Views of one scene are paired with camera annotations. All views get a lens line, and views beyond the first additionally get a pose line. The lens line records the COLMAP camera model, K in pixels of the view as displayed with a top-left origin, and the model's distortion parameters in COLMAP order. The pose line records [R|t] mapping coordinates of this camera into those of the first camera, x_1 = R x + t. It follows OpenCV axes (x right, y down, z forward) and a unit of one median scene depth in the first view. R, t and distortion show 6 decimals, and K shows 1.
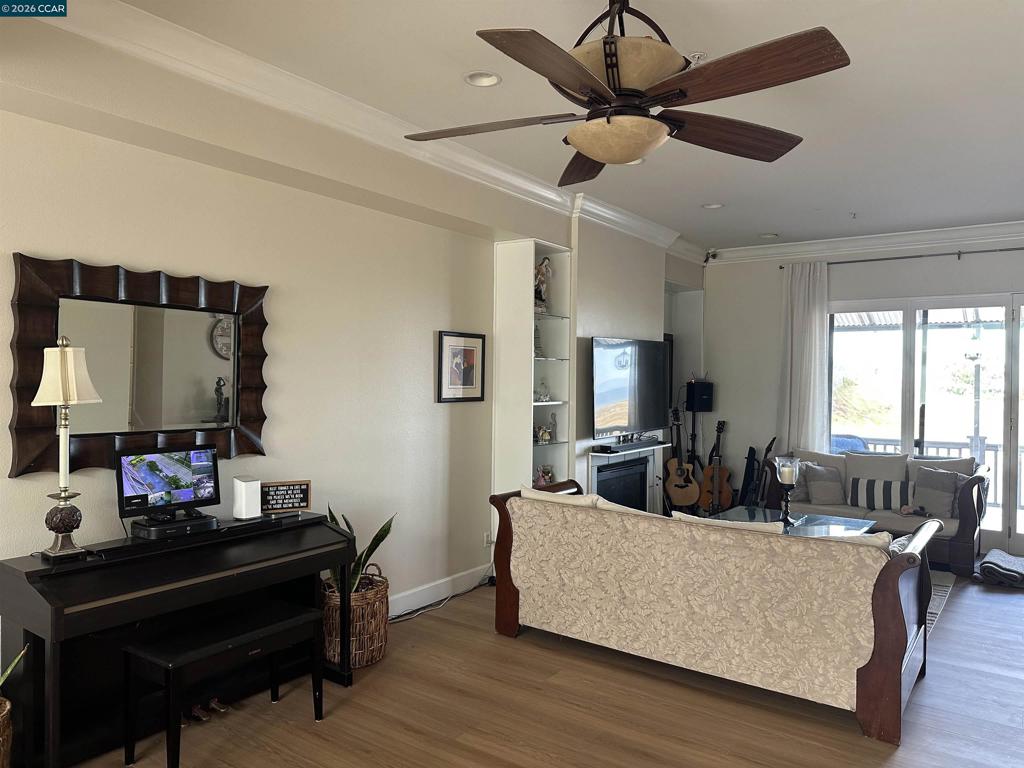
lens RADIAL K [[712.4, 0, 510.1], [0, 712.4, 381.0], [0, 0, 1]] dist [0.080330, -0.092308]
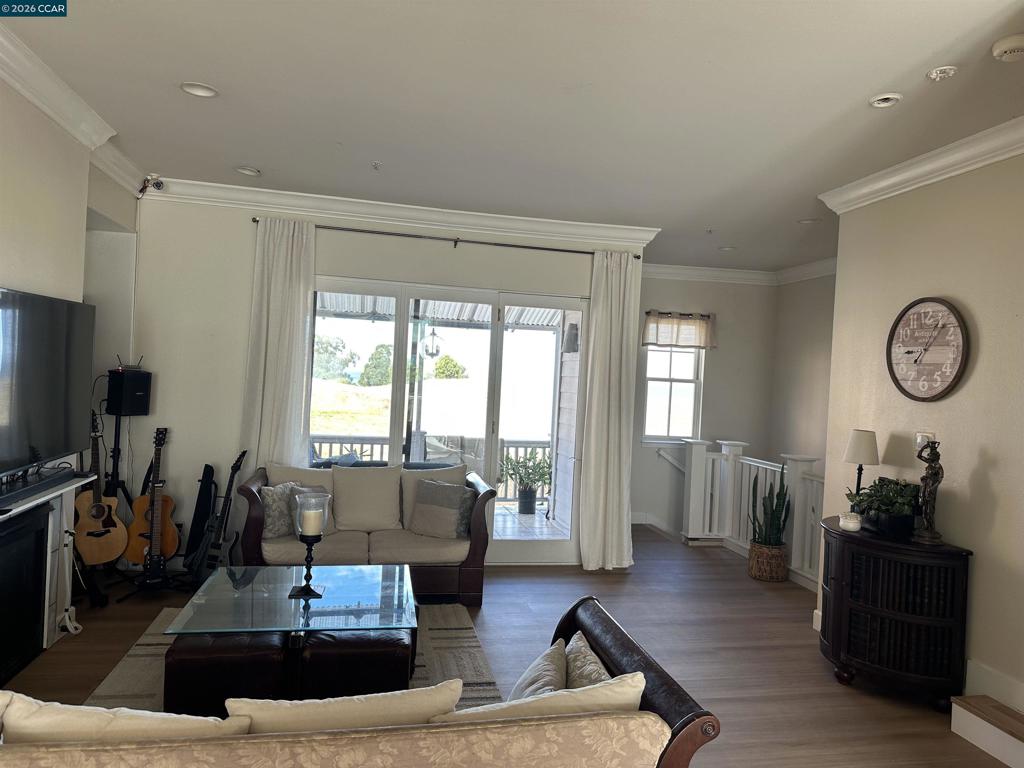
lens RADIAL K [[712.4, 0, 517.5], [0, 712.4, 387.8], [0, 0, 1]] dist [0.080330, -0.092308]
pose [[0.671730, 0.011916, 0.740701, 0.012946], [-0.040230, 0.998982, 0.020413, -0.016500], [-0.739703, -0.043510, 0.671525, 0.417721]]
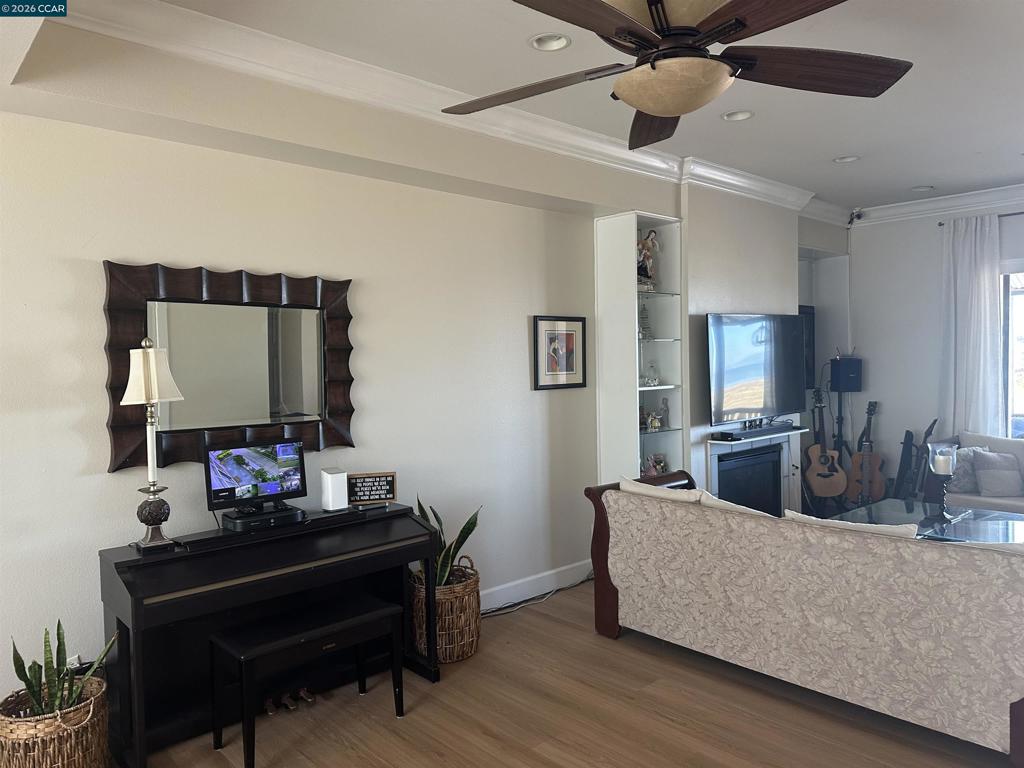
lens RADIAL K [[712.4, 0, 509.3], [0, 712.4, 377.0], [0, 0, 1]] dist [0.080330, -0.092308]
pose [[0.978004, -0.025911, -0.206972, 0.059254], [0.029717, 0.999441, 0.015303, -0.002883], [0.206460, -0.021117, 0.978227, 0.046114]]
